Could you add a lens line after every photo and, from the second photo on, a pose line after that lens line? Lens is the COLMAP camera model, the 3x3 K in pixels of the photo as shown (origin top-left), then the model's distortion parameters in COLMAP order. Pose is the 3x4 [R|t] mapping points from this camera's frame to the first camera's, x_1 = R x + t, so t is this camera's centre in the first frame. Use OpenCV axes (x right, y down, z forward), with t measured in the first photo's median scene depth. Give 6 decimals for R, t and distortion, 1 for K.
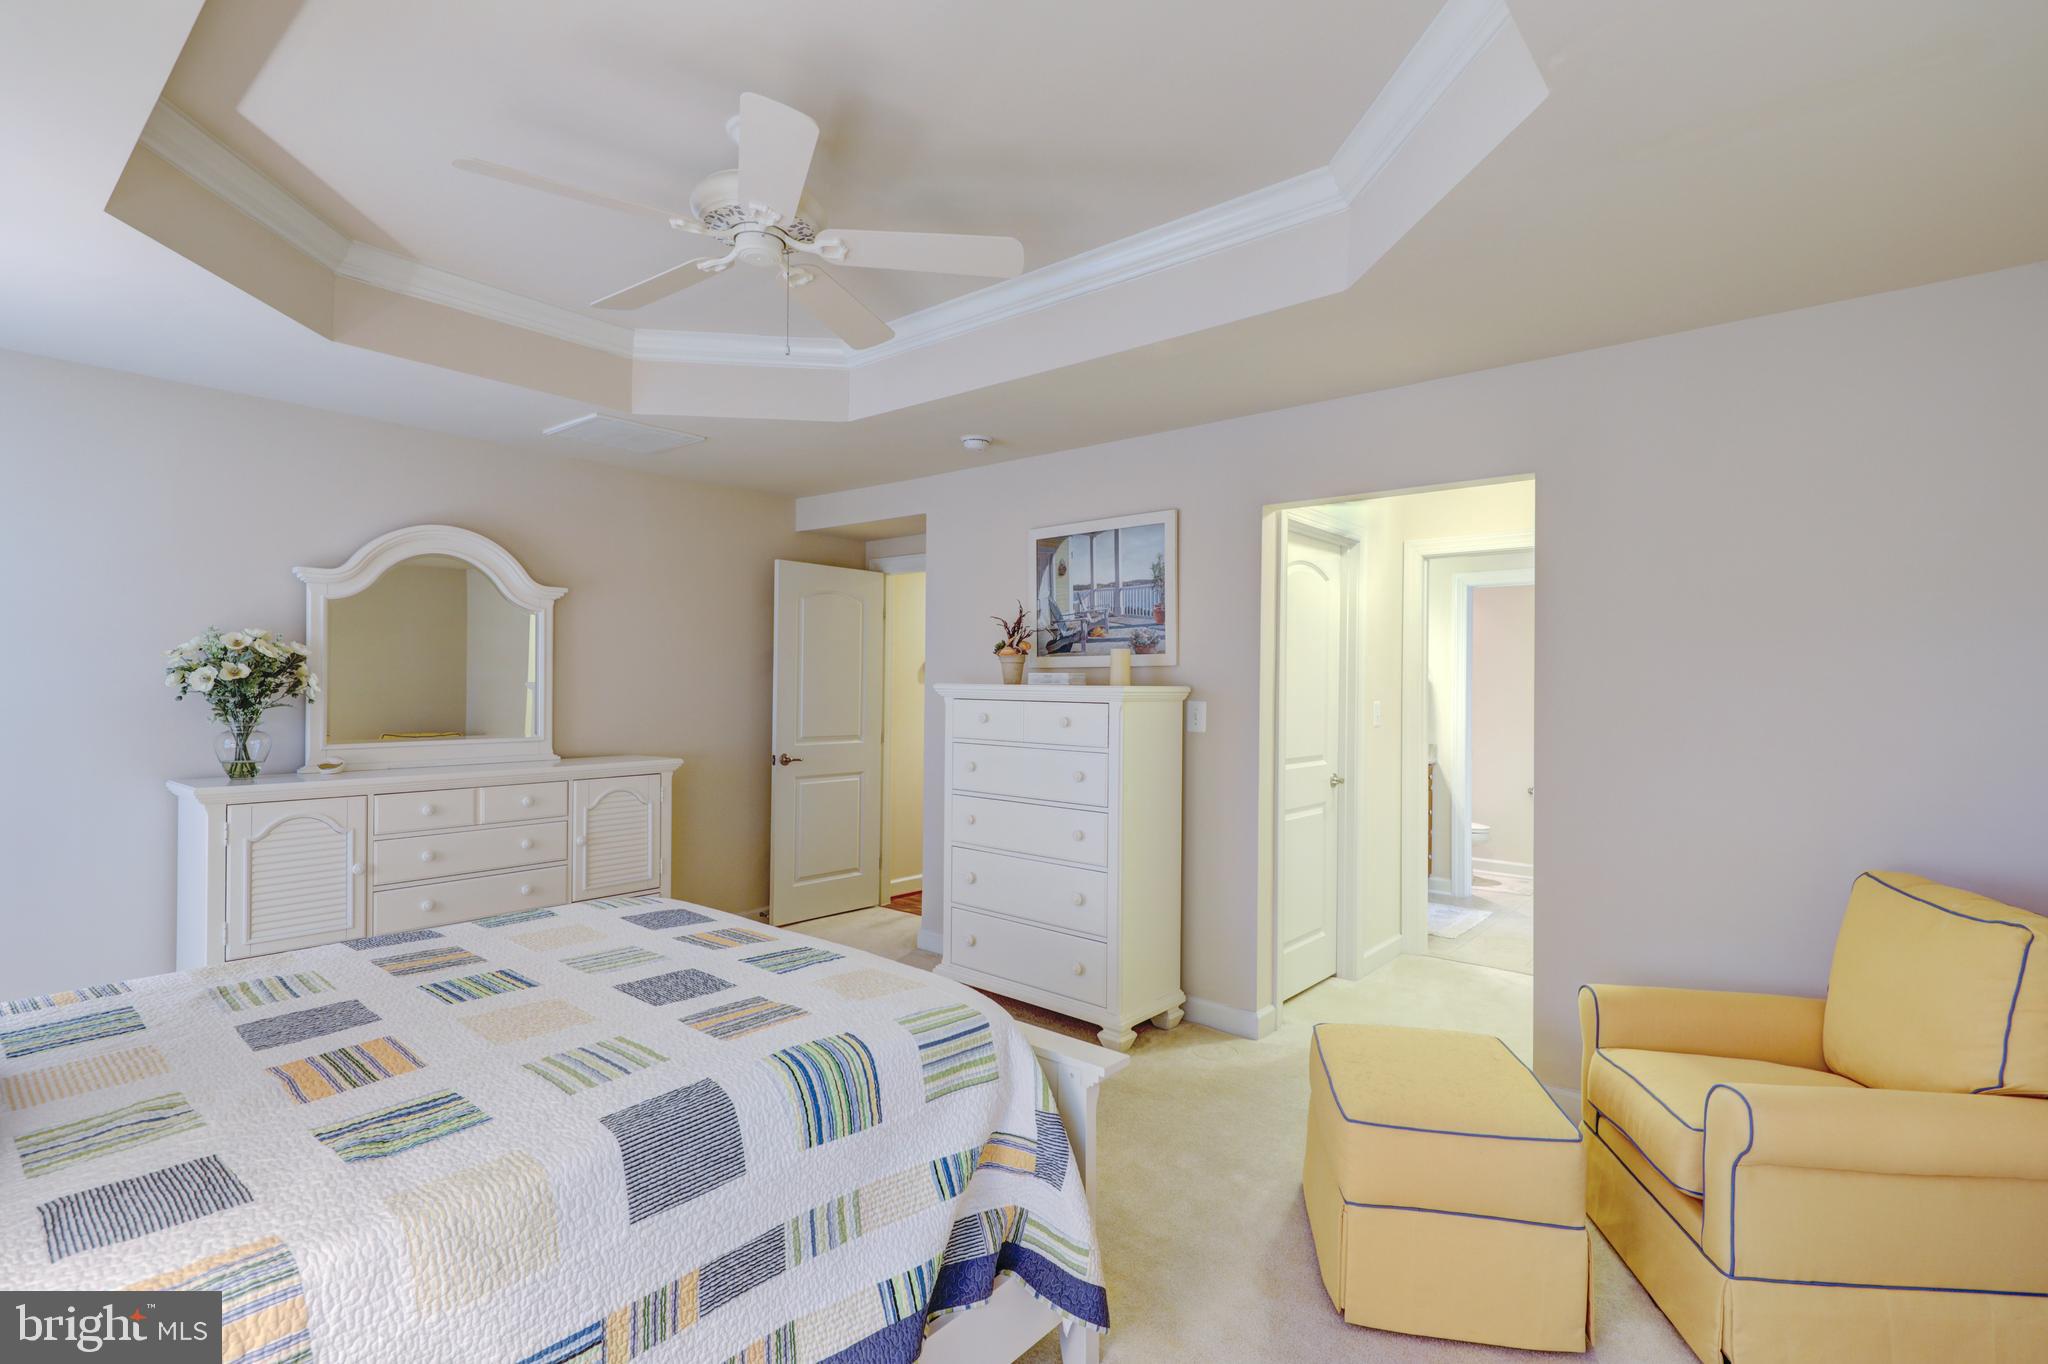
lens RADIAL K [[939.3, 0, 1006.3], [0, 939.3, 686.0], [0, 0, 1]] dist [0.019306, 0.000015]
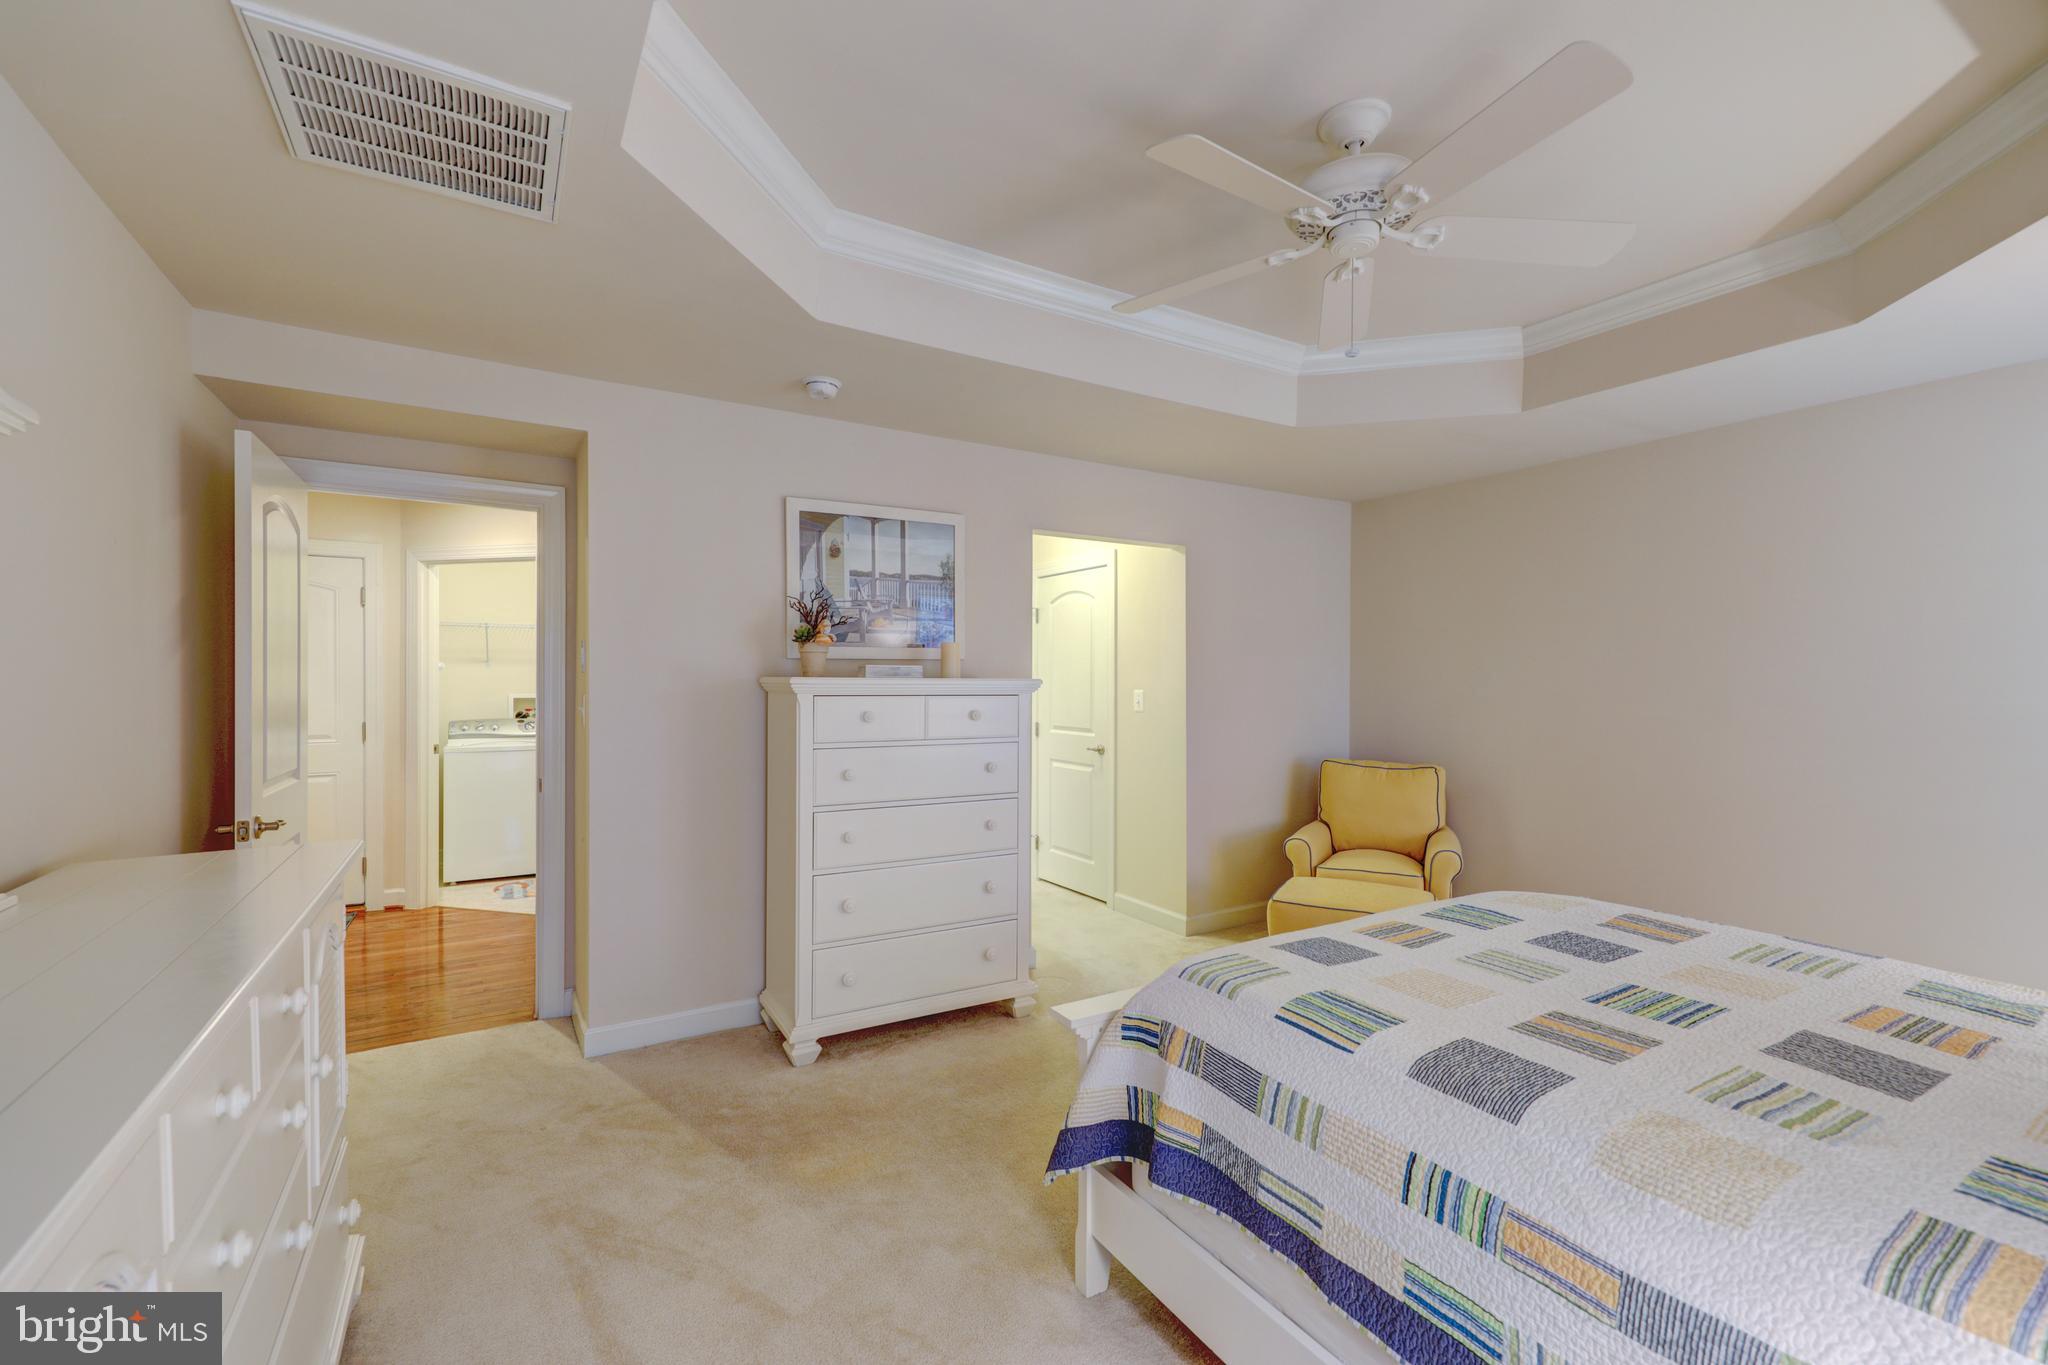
lens RADIAL K [[861.3, 0, 1003.0], [0, 861.3, 685.3], [0, 0, 1]] dist [0.006032, -0.001986]
pose [[0.320619, -0.016702, 0.947061, -0.713171], [0.003206, 0.999858, 0.016547, -0.007445], [-0.947203, -0.002269, 0.320627, 0.607604]]
